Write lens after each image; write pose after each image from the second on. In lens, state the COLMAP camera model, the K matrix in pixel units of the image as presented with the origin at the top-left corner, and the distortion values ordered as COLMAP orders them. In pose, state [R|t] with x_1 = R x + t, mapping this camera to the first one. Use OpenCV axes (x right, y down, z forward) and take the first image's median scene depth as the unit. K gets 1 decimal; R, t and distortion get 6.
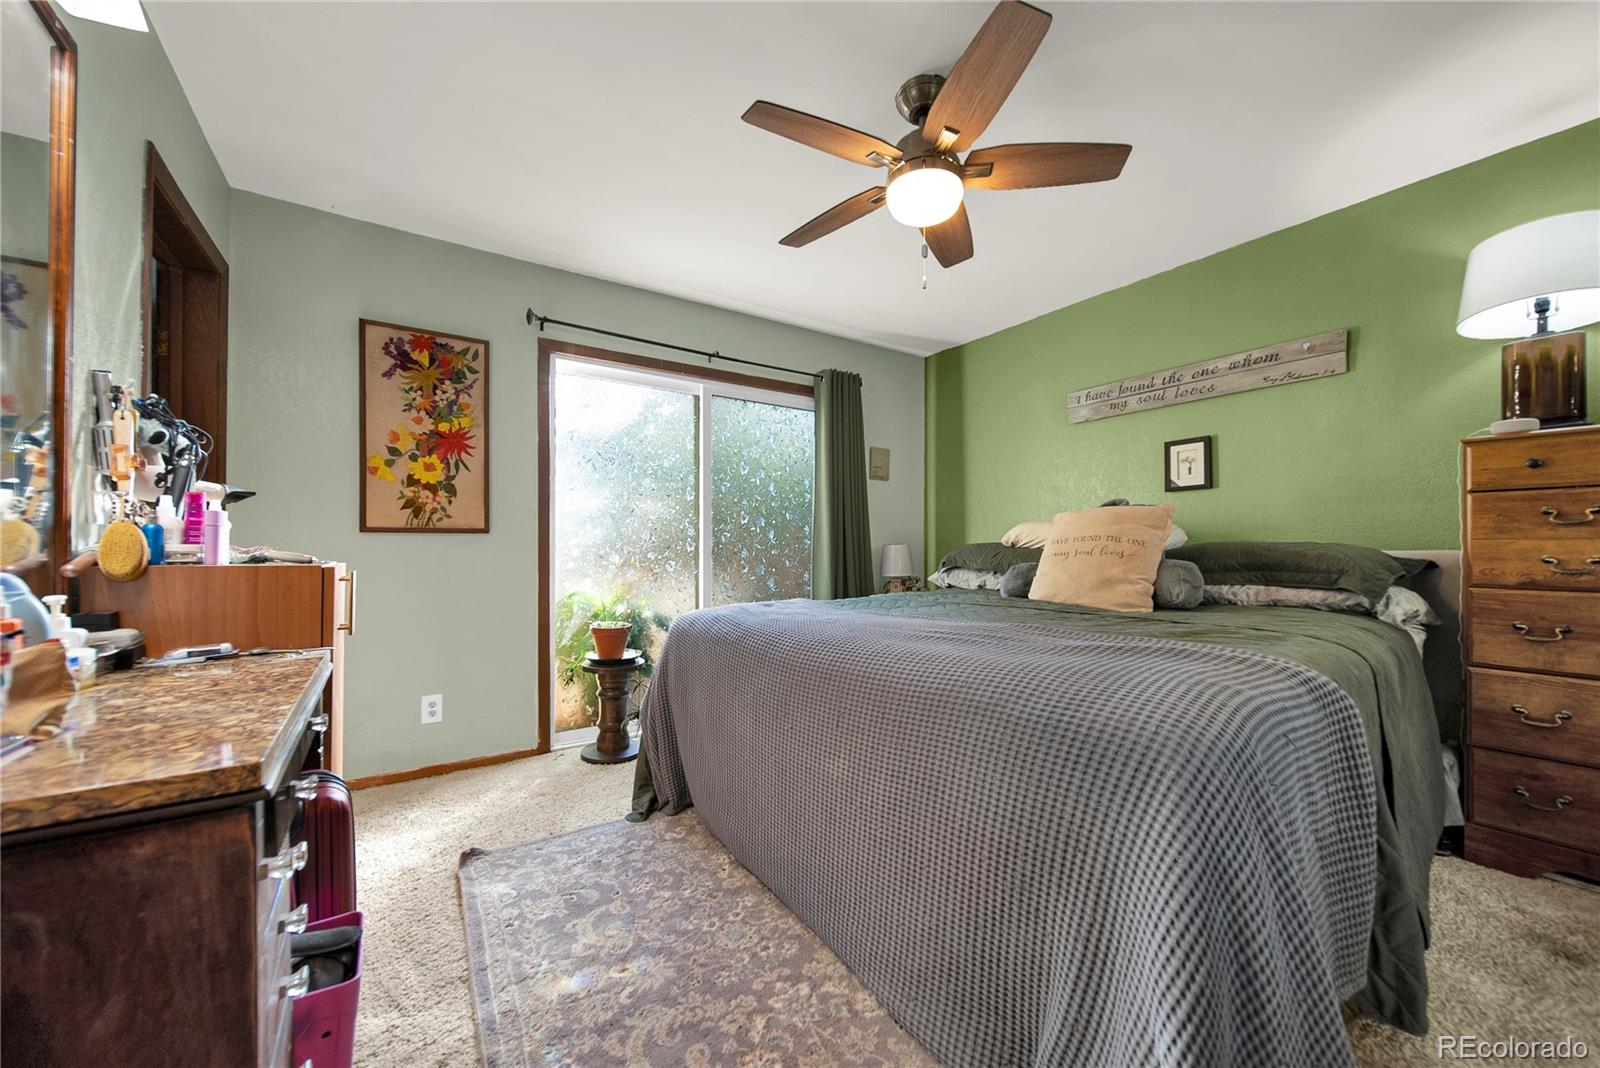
lens RADIAL K [[598.5, 0, 796.5], [0, 598.5, 545.7], [0, 0, 1]] dist [-0.000497, 0.000112]
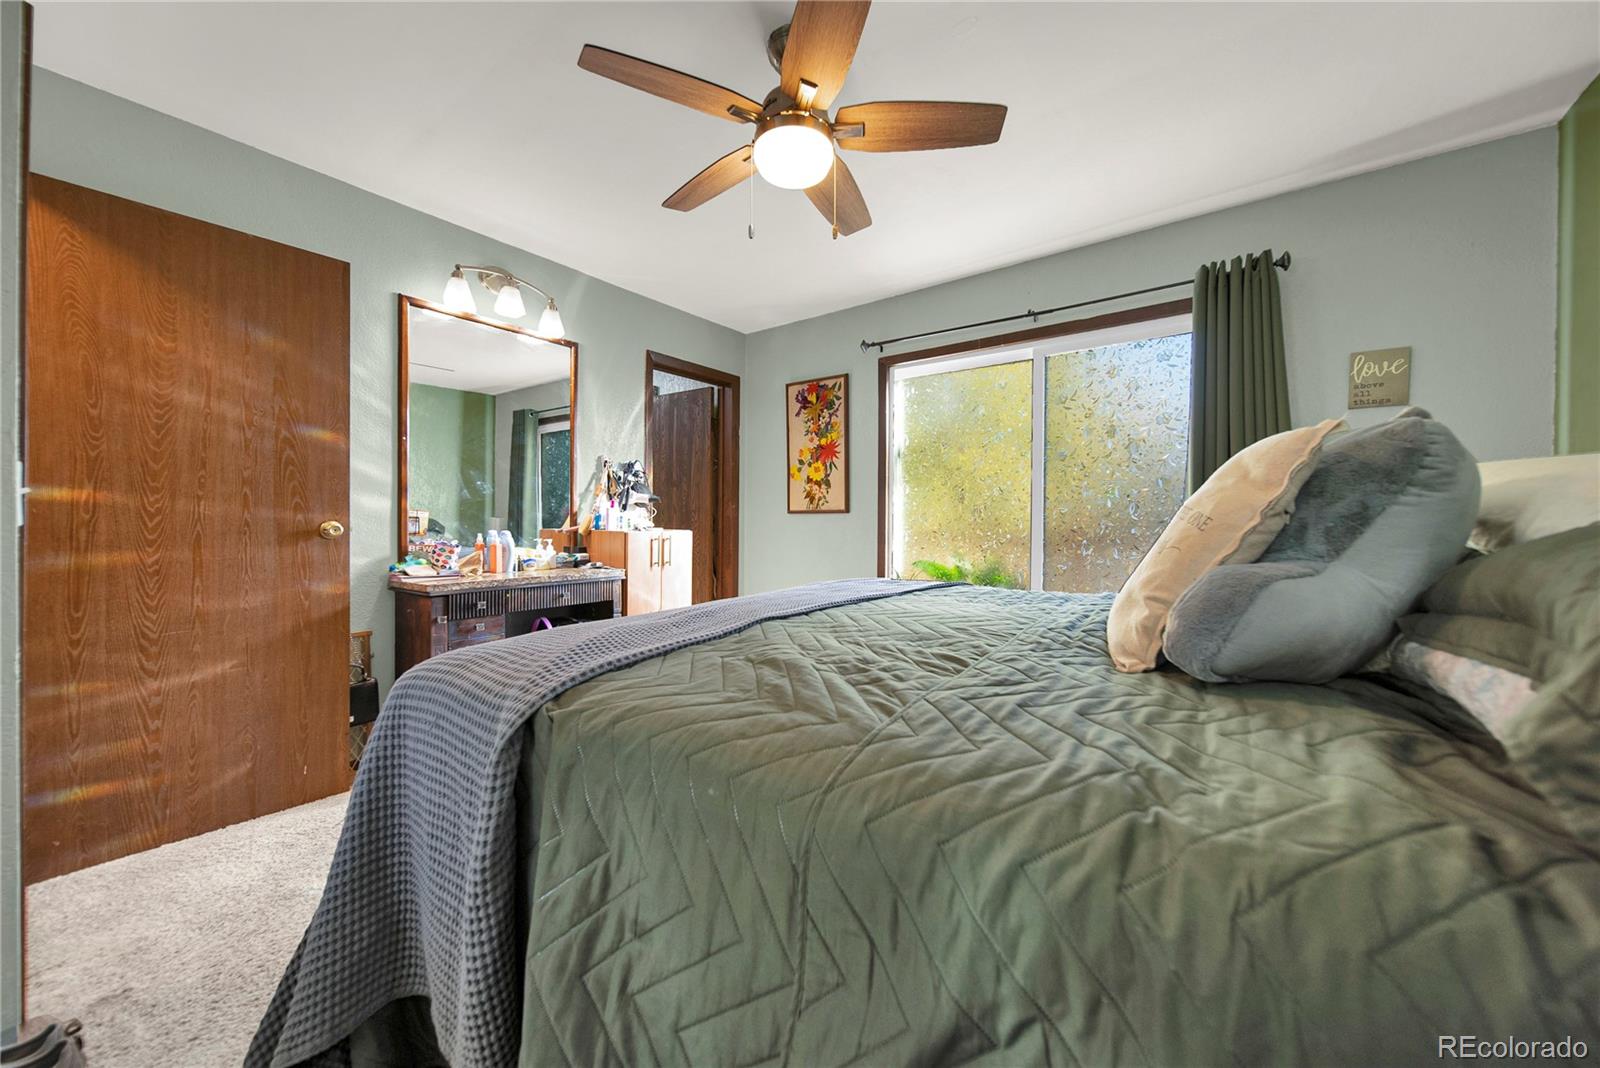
lens RADIAL K [[598.5, 0, 801.0], [0, 598.5, 517.5], [0, 0, 1]] dist [-0.000497, 0.000112]
pose [[0.297207, 0.003491, -0.954807, 0.802118], [-0.002268, 0.999993, 0.002951, -0.015697], [0.954810, 0.001288, 0.297213, 0.513182]]
